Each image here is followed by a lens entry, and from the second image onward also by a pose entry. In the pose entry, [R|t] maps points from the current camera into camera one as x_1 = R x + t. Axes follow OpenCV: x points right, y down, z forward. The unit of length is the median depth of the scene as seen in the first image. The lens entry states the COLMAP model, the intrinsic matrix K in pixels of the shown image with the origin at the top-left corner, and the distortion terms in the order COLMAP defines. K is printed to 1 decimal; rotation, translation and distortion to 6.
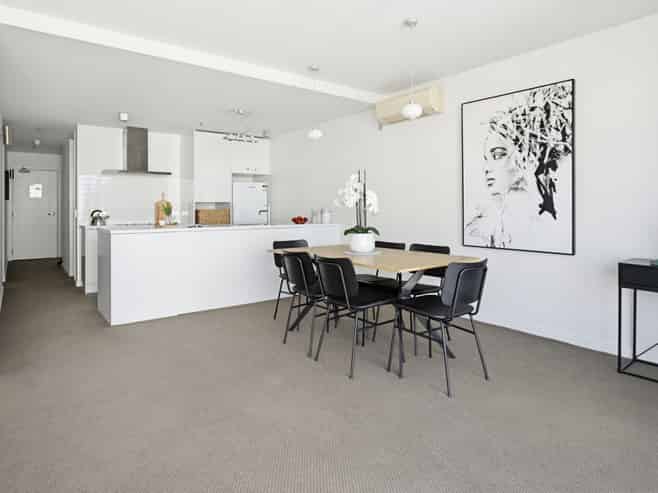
lens RADIAL K [[413.2, 0, 329.0], [0, 413.2, 246.5], [0, 0, 1]] dist [0.002988, 0.000382]
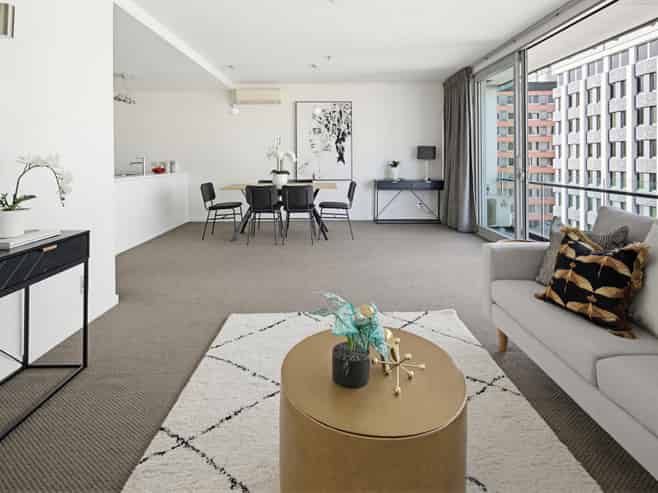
lens RADIAL K [[353.0, 0, 329.0], [0, 353.0, 246.5], [0, 0, 1]] dist [-0.003220, -0.000284]
pose [[0.604784, -0.198620, 0.771224, -1.055429], [0.080264, 0.978671, 0.189104, 0.002304], [-0.792335, -0.052465, 0.607826, -0.122575]]
